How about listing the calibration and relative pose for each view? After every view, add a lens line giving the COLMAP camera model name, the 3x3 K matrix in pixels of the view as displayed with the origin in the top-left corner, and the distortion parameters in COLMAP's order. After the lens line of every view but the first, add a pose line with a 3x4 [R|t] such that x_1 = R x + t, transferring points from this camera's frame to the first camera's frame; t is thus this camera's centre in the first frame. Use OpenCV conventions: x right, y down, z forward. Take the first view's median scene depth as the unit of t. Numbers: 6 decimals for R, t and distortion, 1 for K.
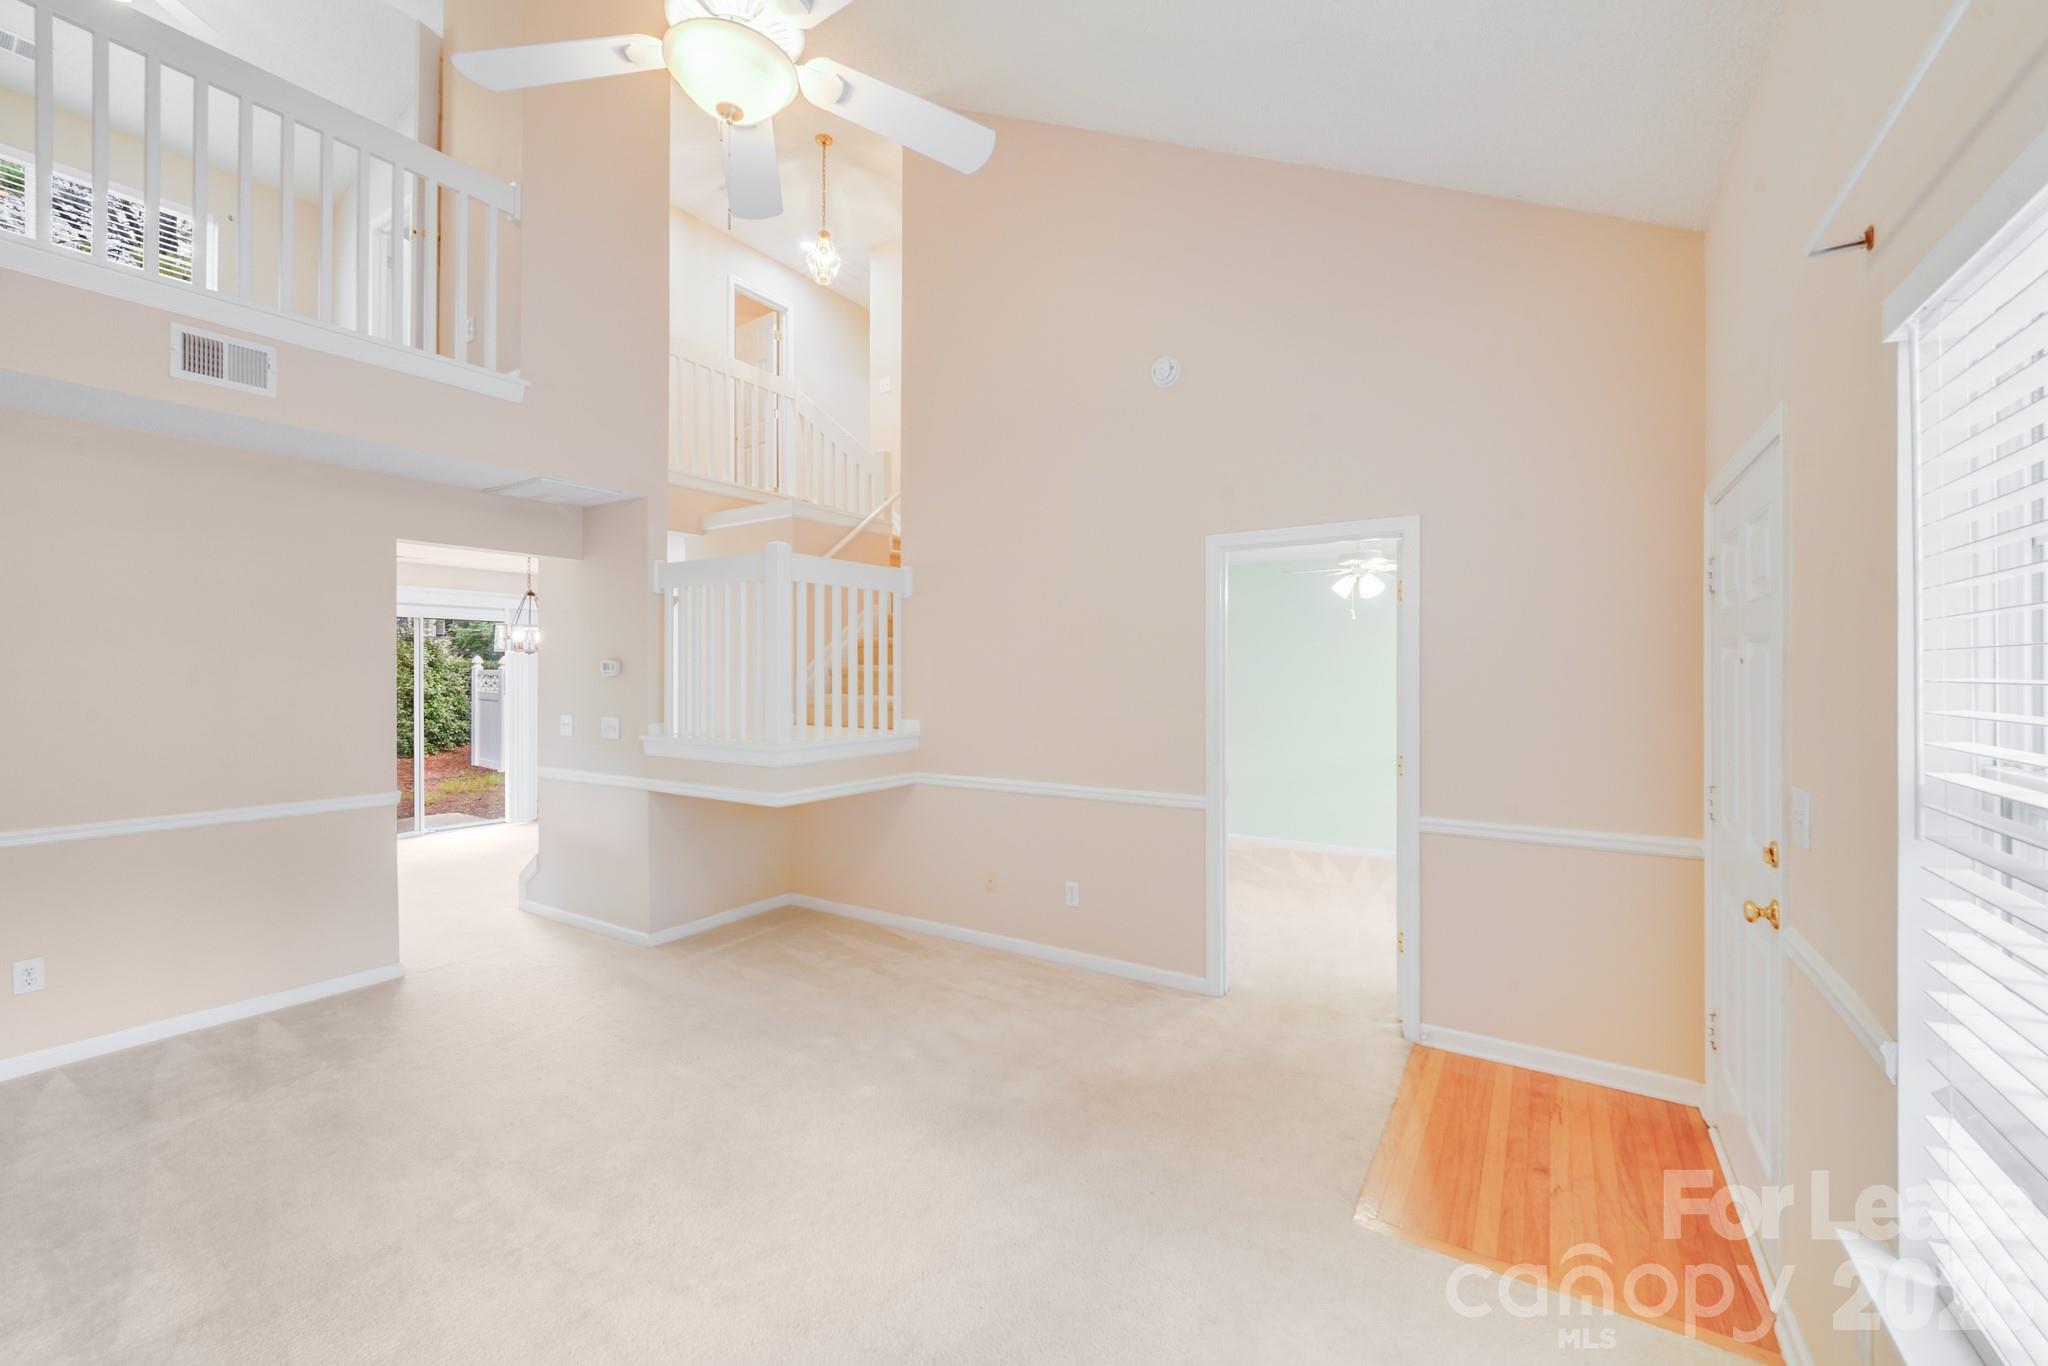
lens RADIAL K [[832.8, 0, 1016.5], [0, 832.8, 676.6], [0, 0, 1]] dist [0.000097, 0.000071]
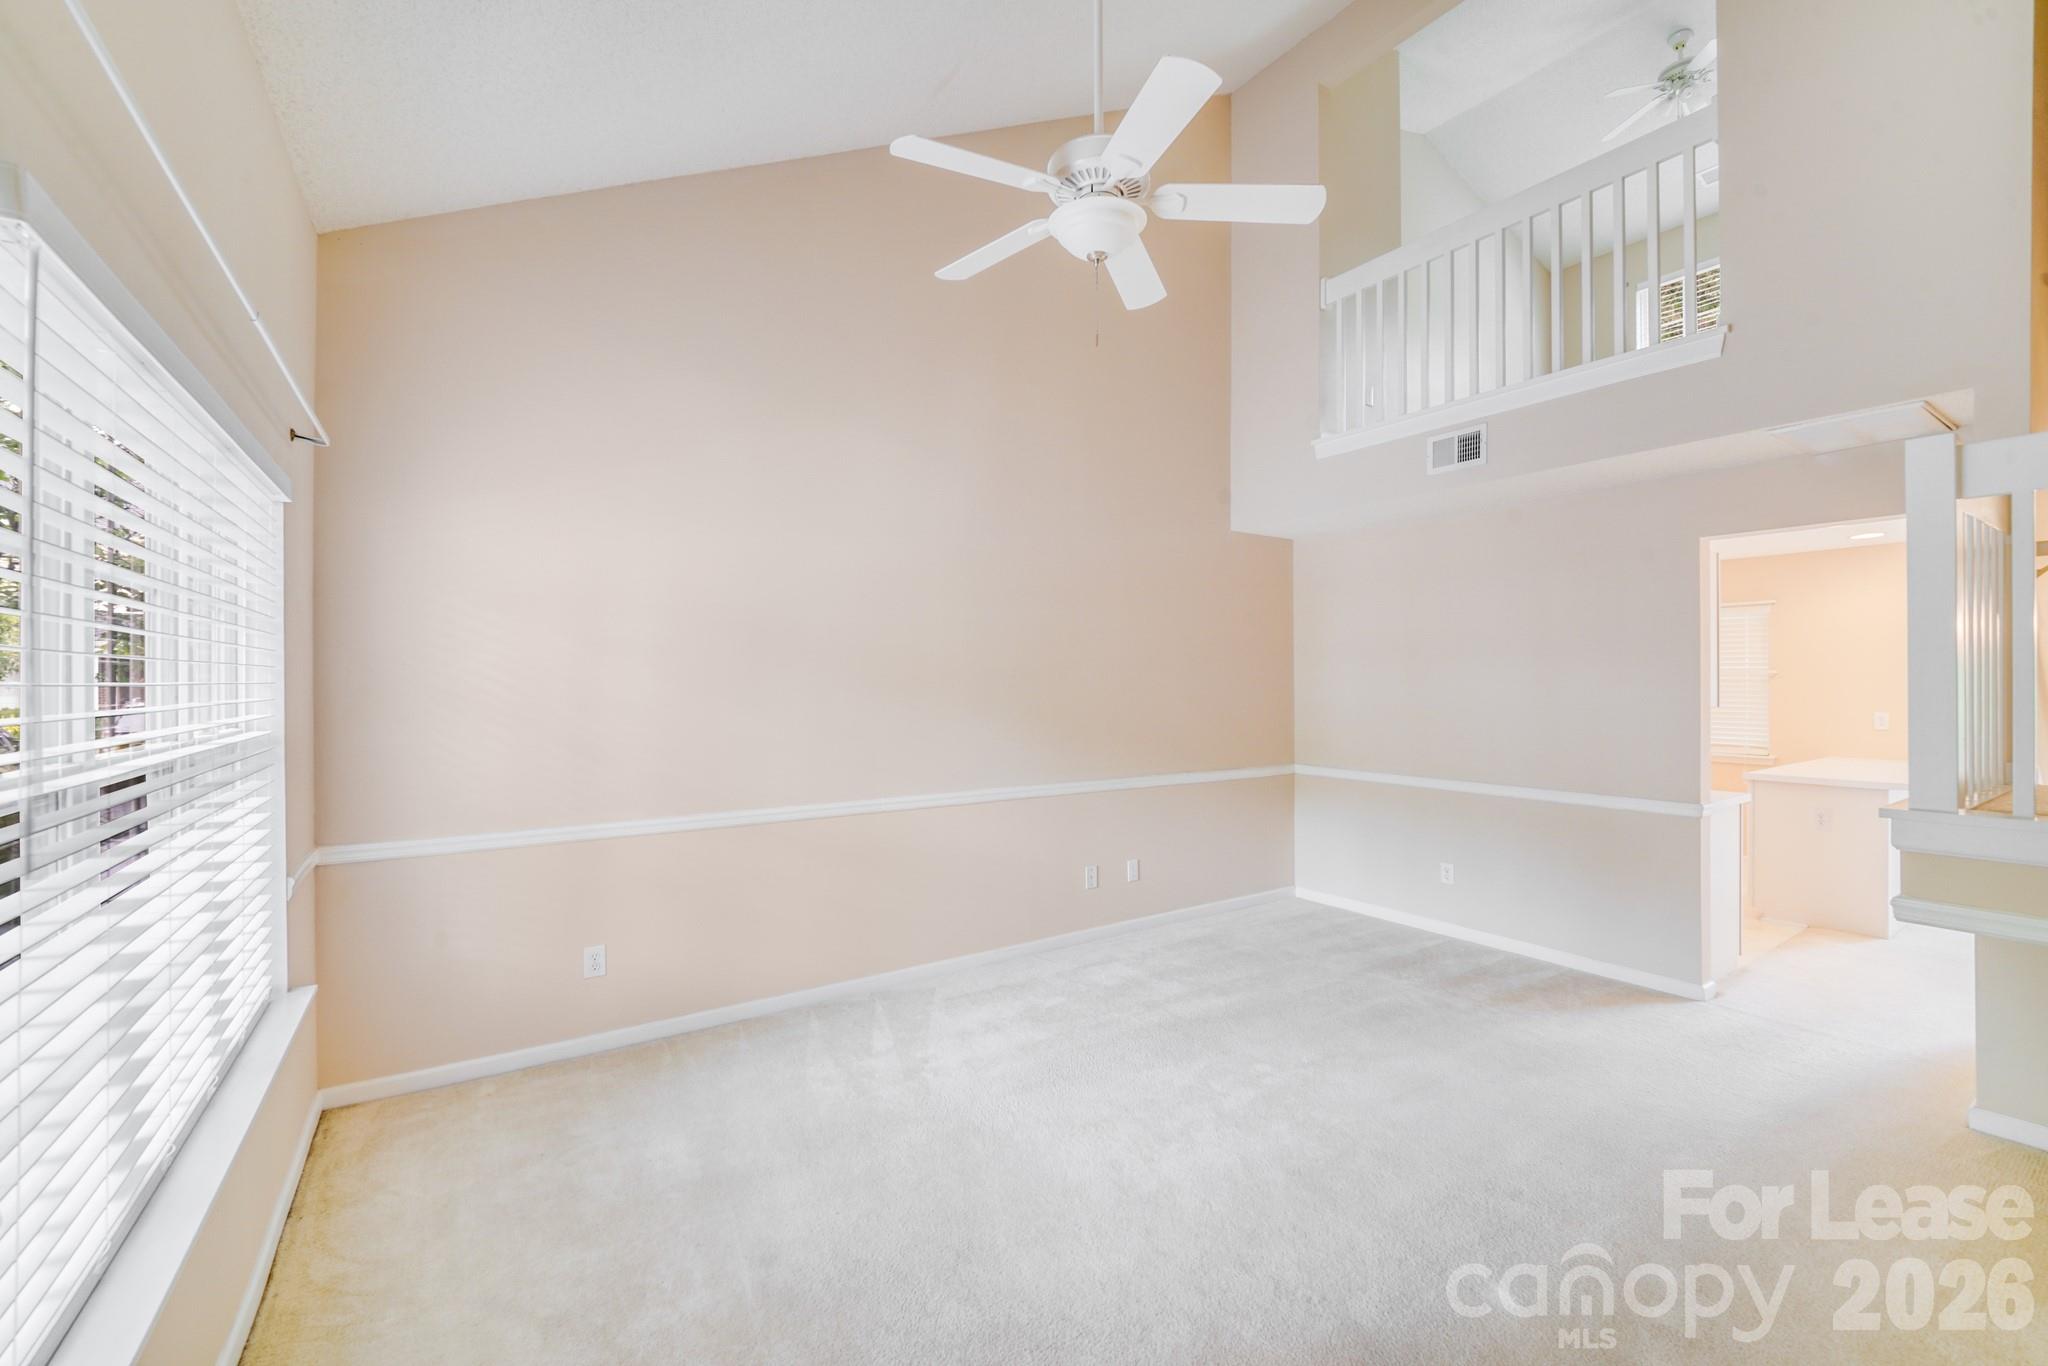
lens RADIAL K [[840.3, 0, 1014.9], [0, 840.3, 685.9], [0, 0, 1]] dist [-0.000416, -0.006384]
pose [[-0.403120, 0.004860, -0.915134, 0.391644], [-0.001885, 0.999979, 0.006141, -0.001385], [0.915145, 0.004201, -0.403102, 0.593546]]
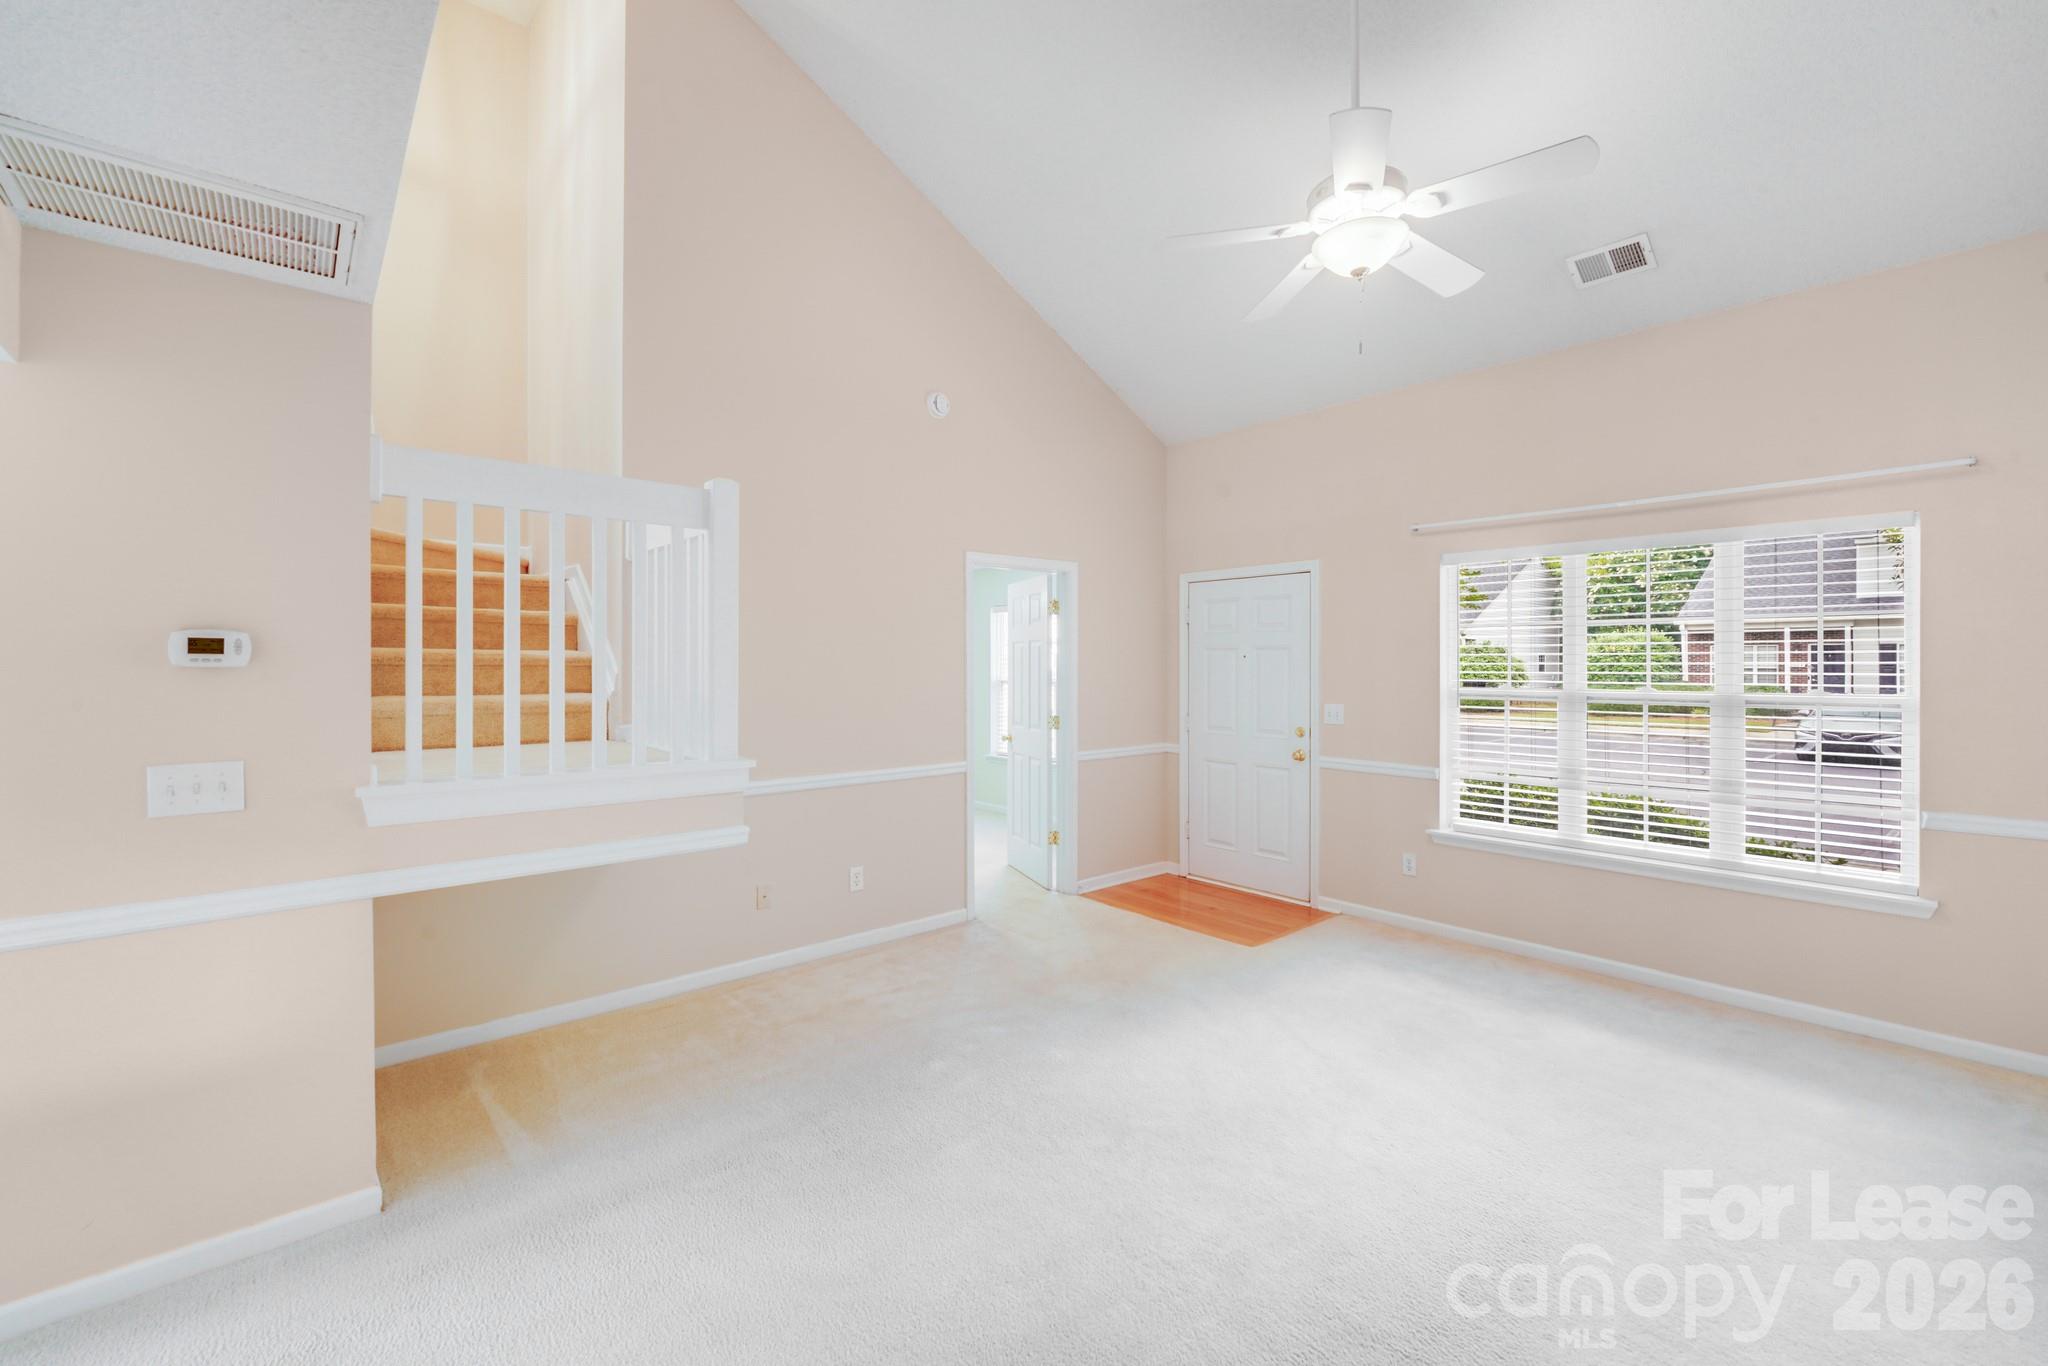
lens RADIAL K [[832.7, 0, 1019.0], [0, 832.7, 663.8], [0, 0, 1]] dist [-0.014678, -0.005993]
pose [[0.283163, -0.001407, 0.959071, -0.795746], [0.002112, 0.999997, 0.000843, -0.002226], [-0.959069, 0.001786, 0.283165, 0.486865]]
